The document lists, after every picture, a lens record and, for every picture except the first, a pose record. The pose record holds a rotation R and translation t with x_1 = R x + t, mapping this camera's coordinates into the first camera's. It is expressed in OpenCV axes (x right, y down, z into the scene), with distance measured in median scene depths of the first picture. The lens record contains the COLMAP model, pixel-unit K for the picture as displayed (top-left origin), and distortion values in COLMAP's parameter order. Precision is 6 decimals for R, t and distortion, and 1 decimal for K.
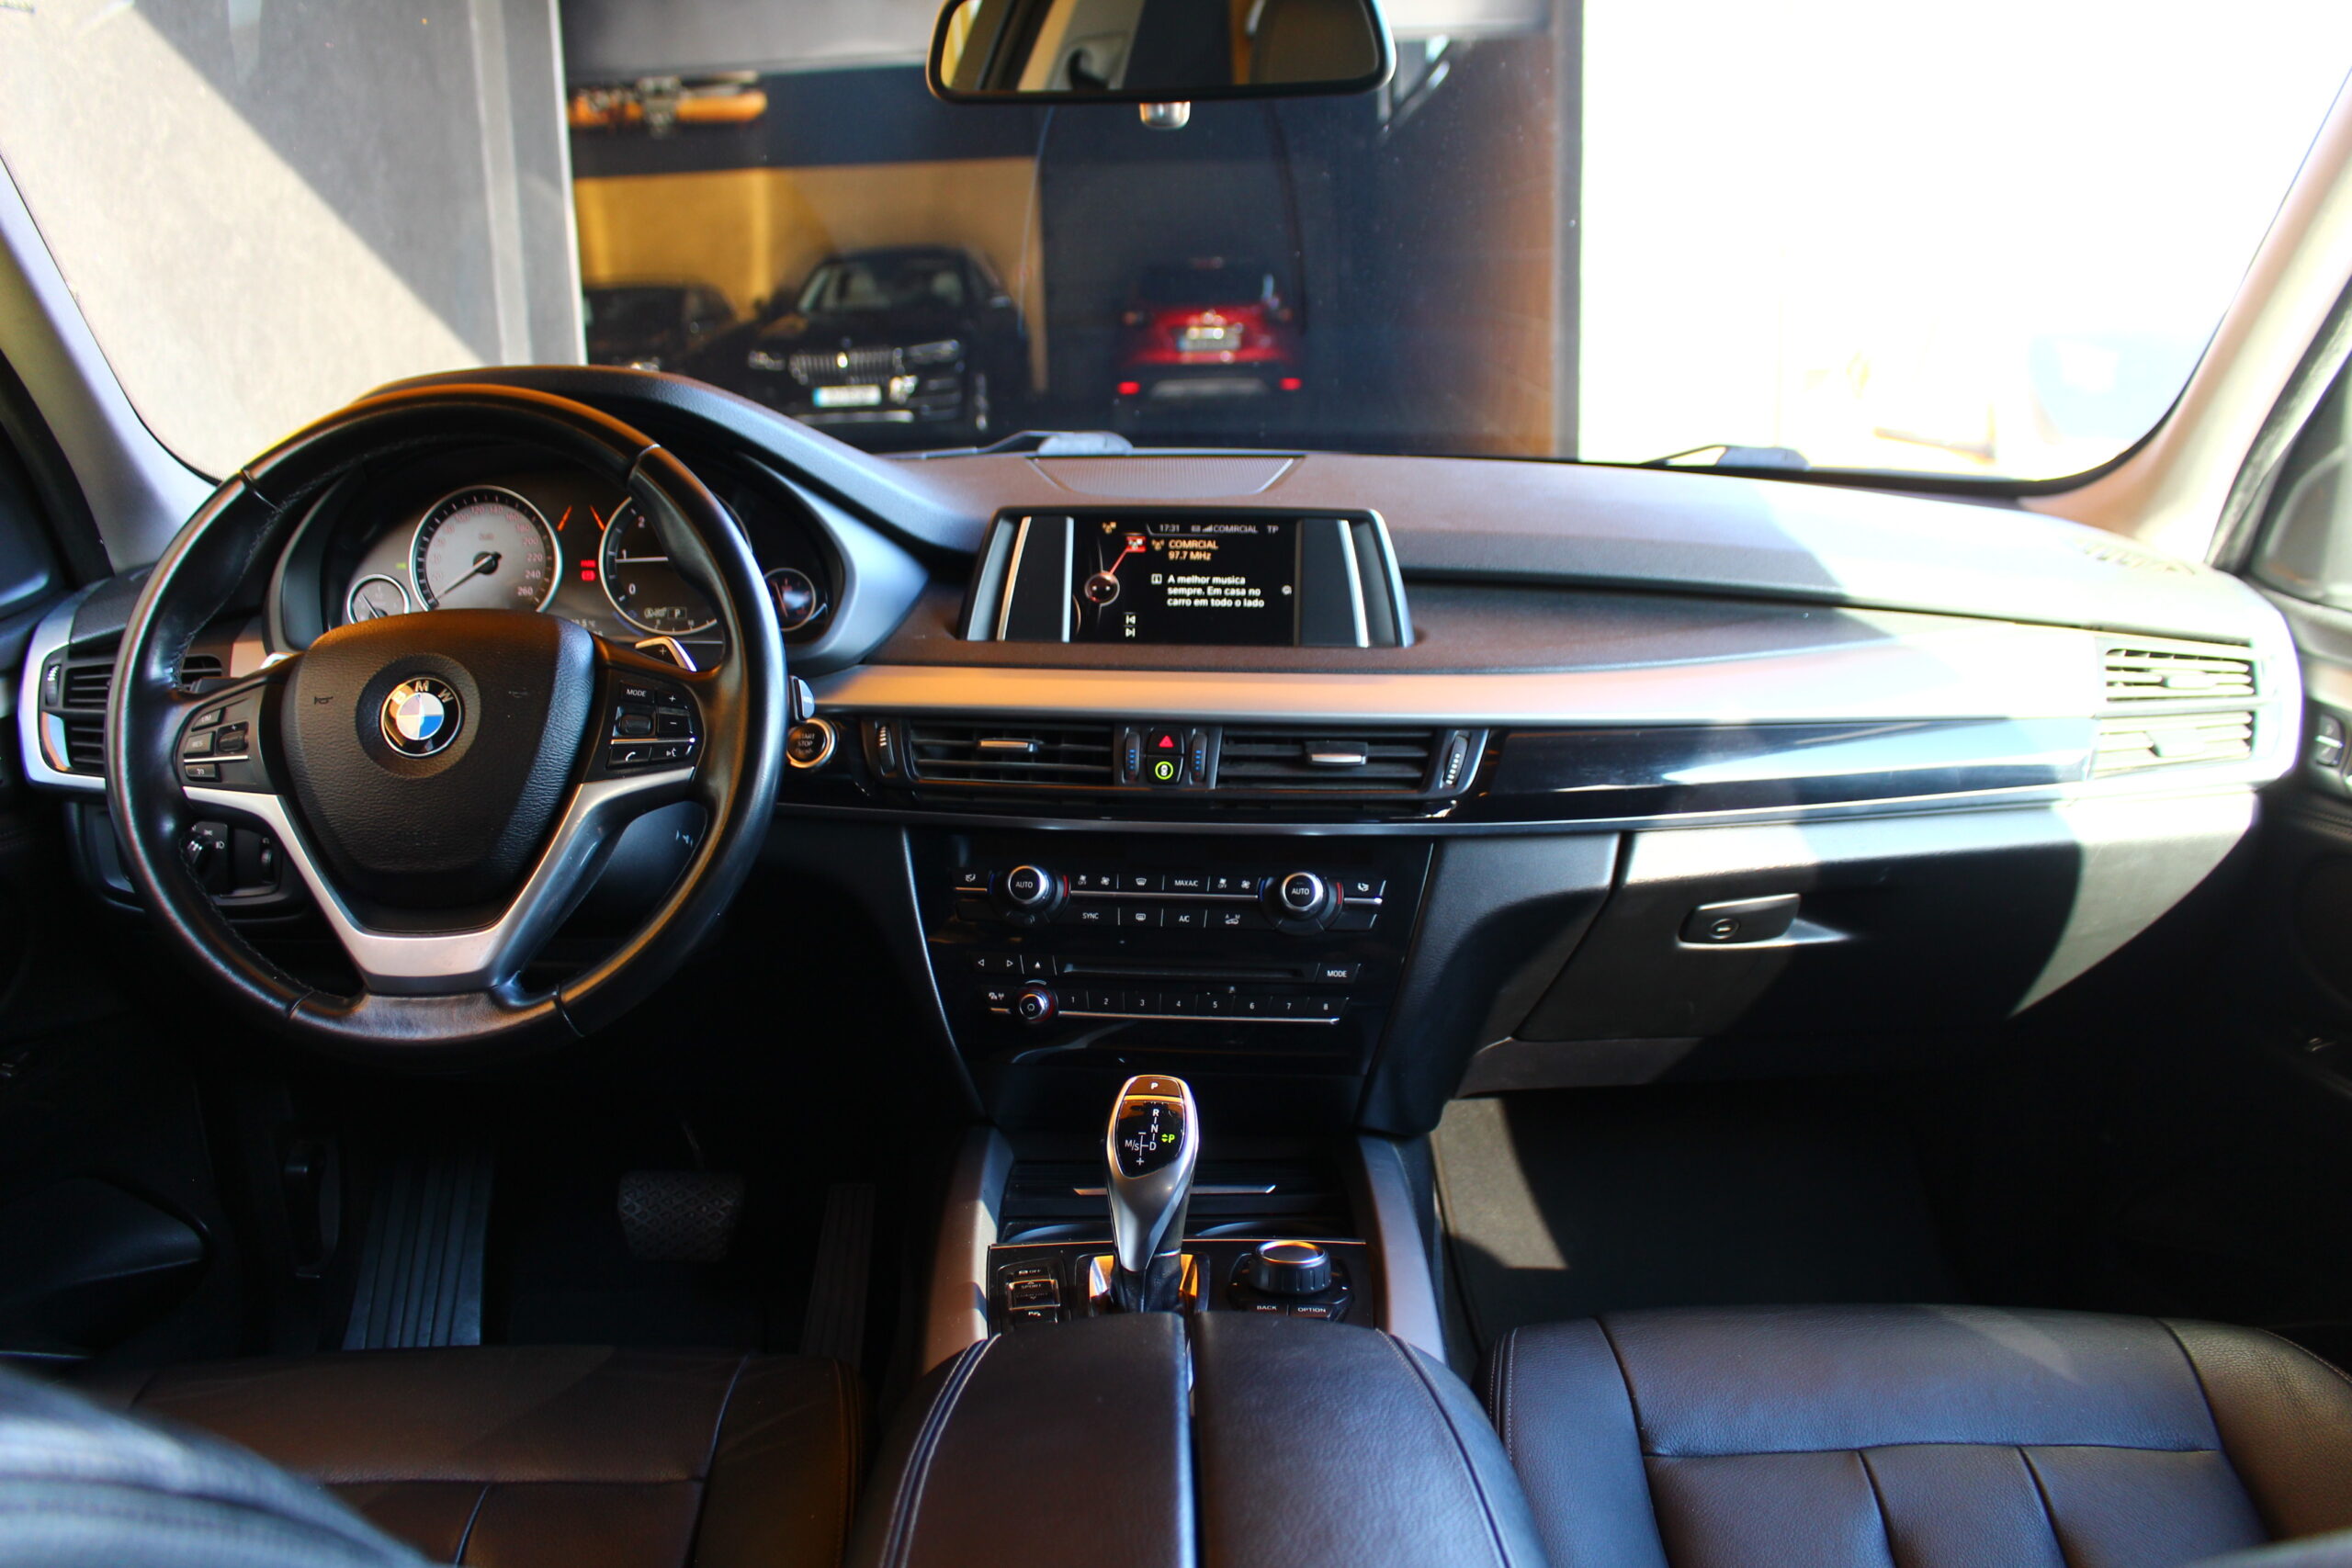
lens RADIAL K [[2005.6, 0, 1238.5], [0, 2005.6, 781.4], [0, 0, 1]] dist [-0.162457, 0.122354]
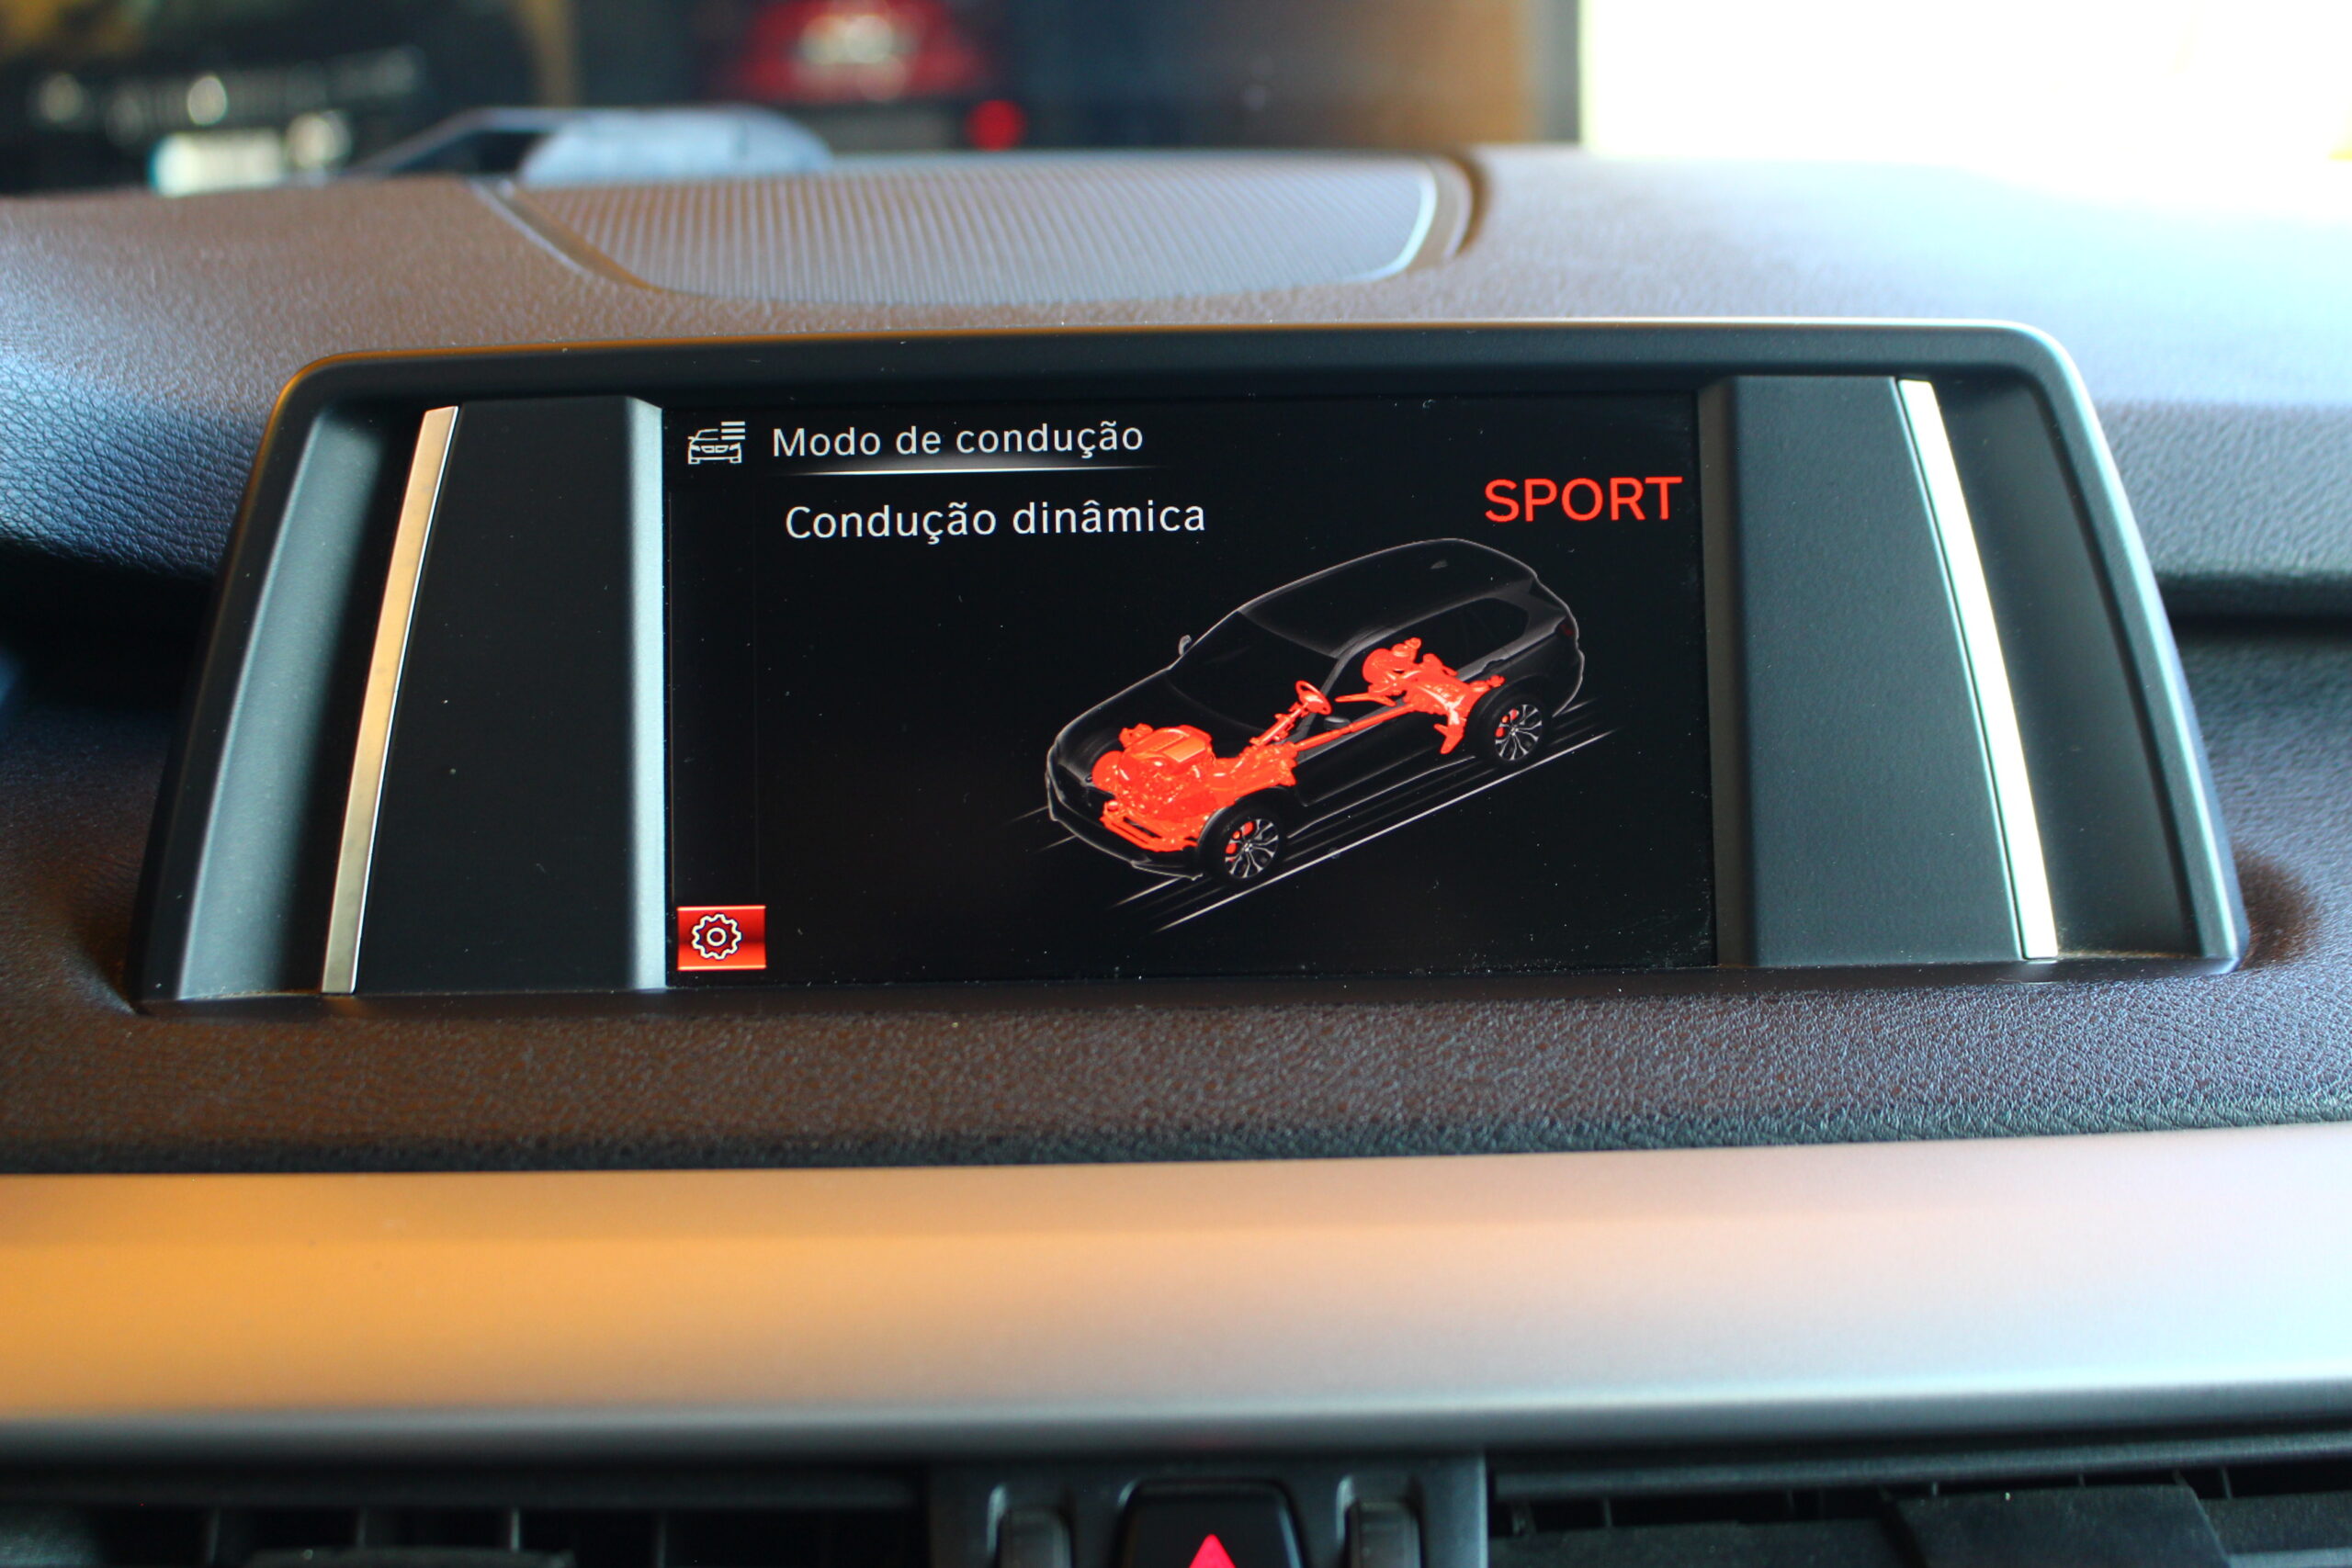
lens RADIAL K [[3455.0, 0, 1216.6], [0, 3455.0, 782.2], [0, 0, 1]] dist [0.020634, 0.038135]
pose [[0.995860, -0.040791, 0.081233, -0.057823], [0.041354, 0.999131, -0.005267, -0.091016], [-0.080948, 0.008605, 0.996681, 0.656419]]
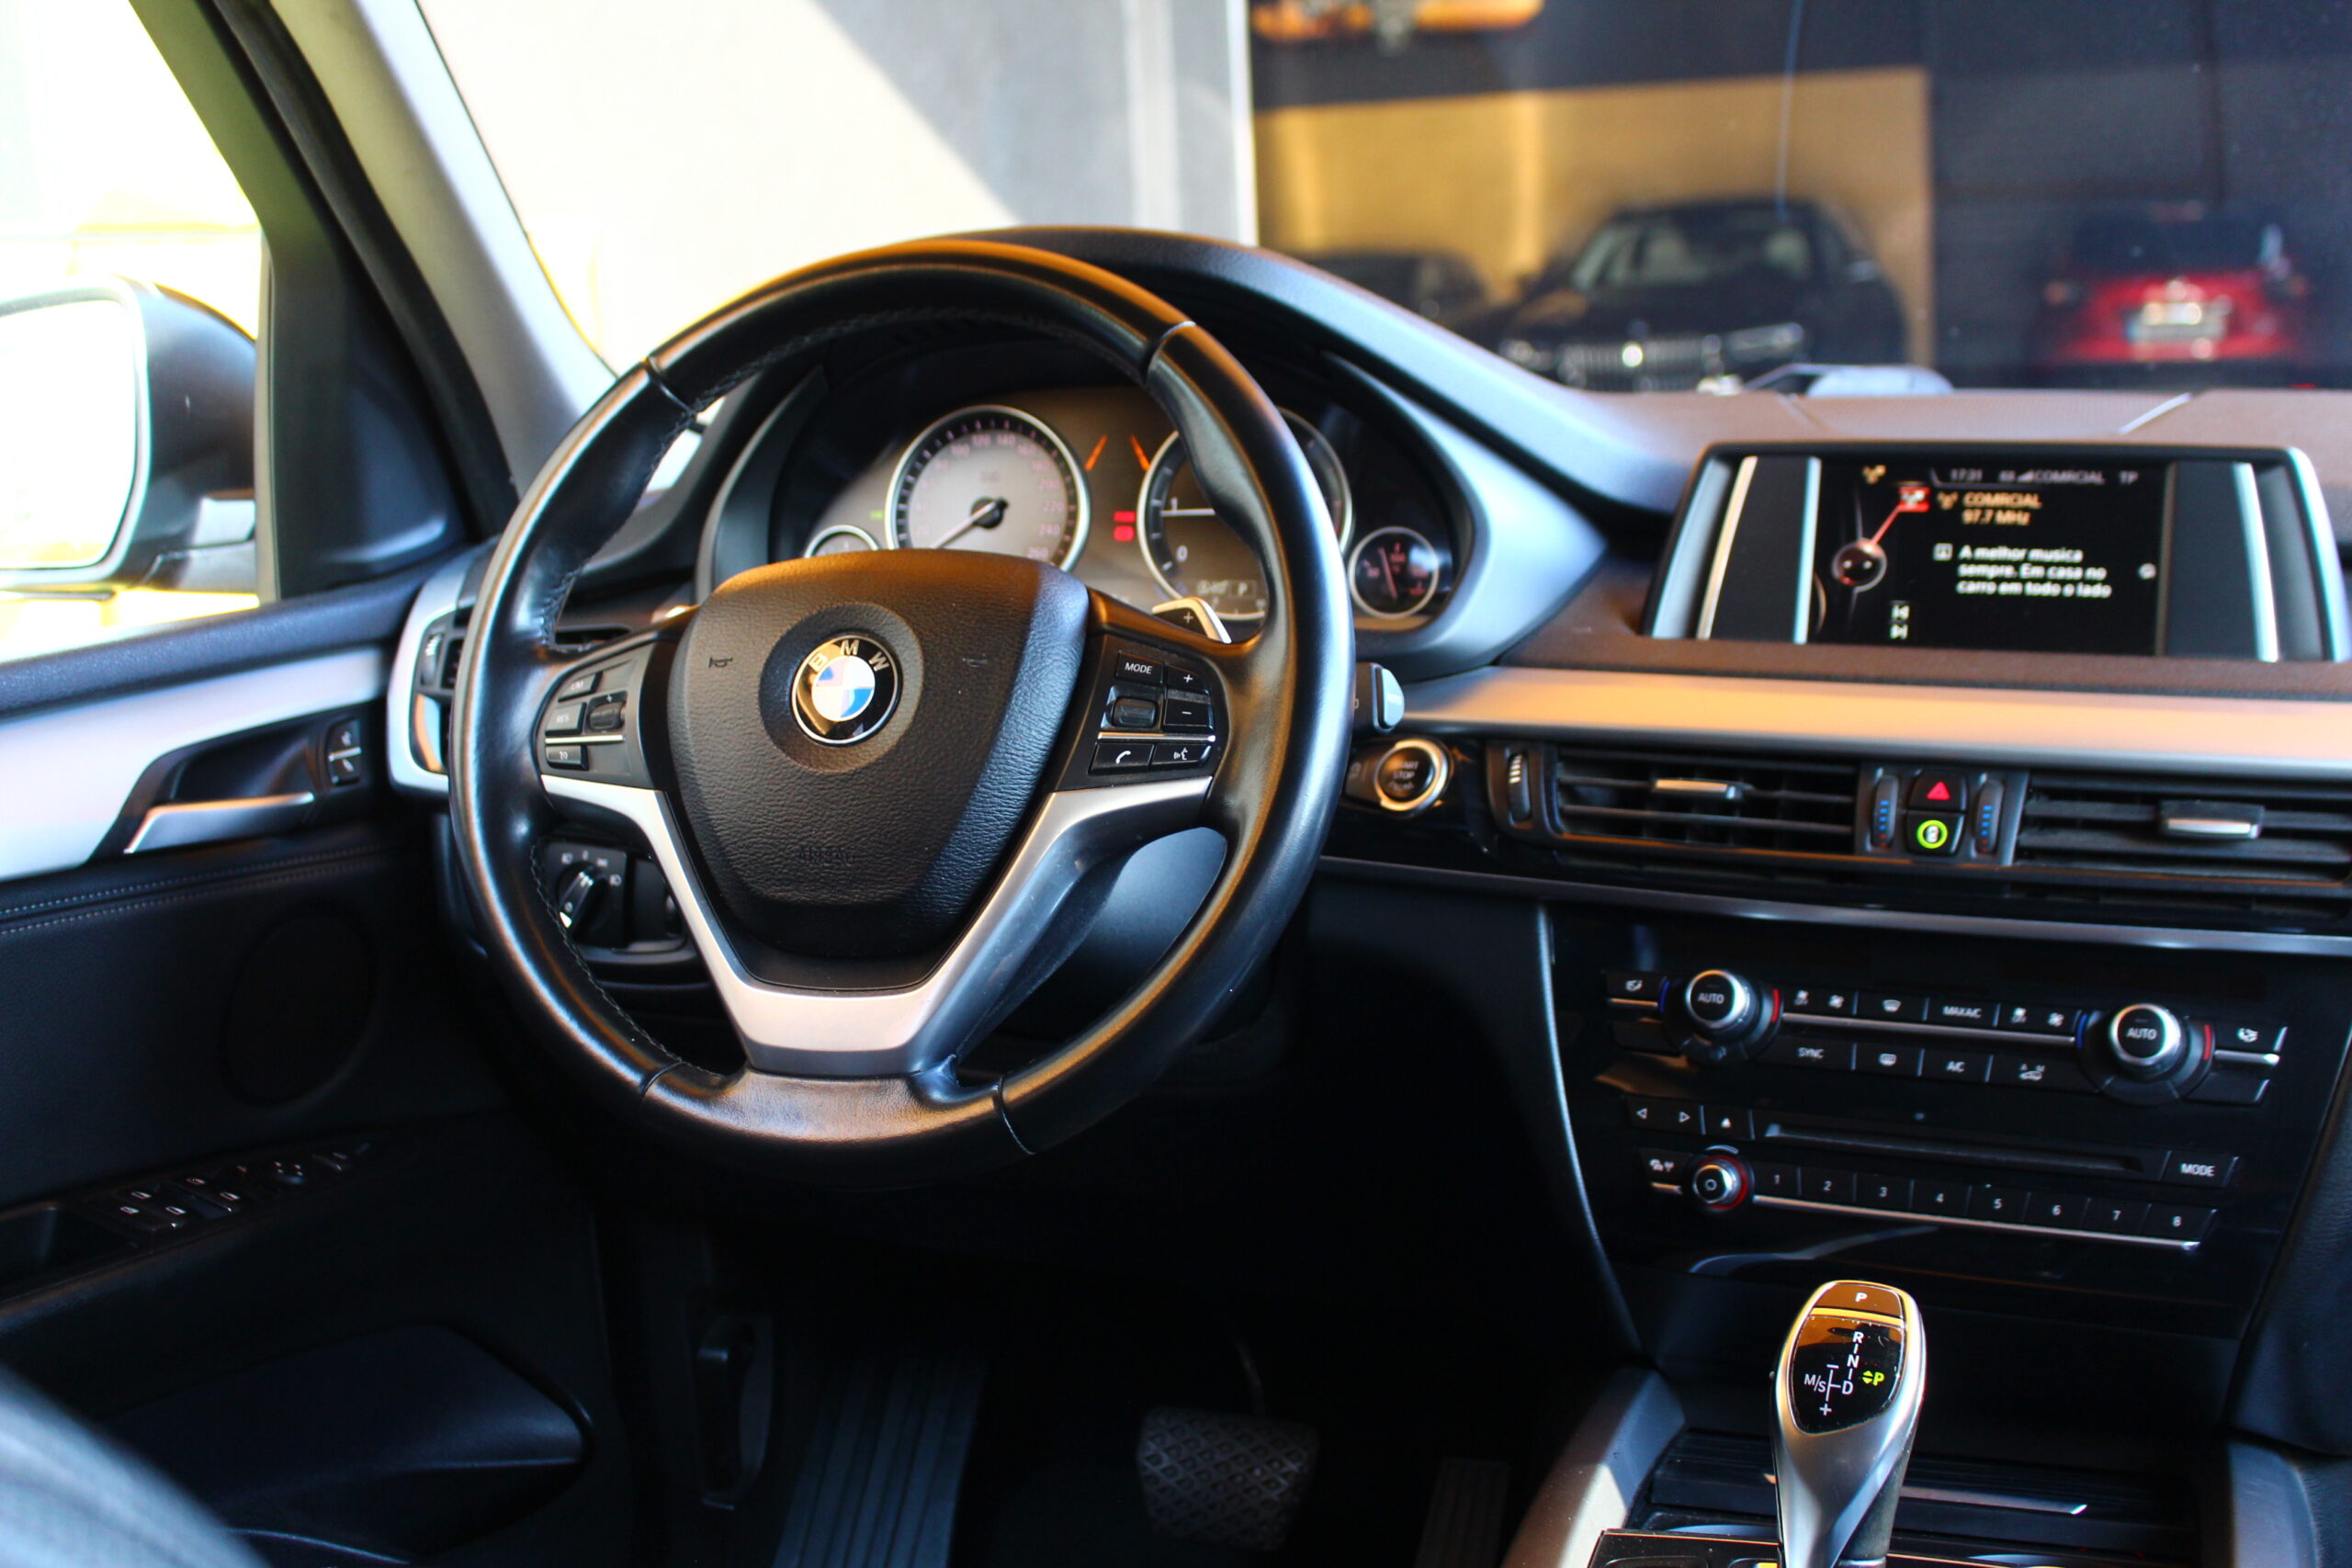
lens RADIAL K [[2865.0, 0, 1172.1], [0, 2865.0, 756.7], [0, 0, 1]] dist [-0.097674, 0.083253]
pose [[0.937945, 0.035470, -0.344965, 0.048178], [-0.059923, 0.996369, -0.060481, 0.039137], [0.341567, 0.077399, 0.936665, 0.046273]]
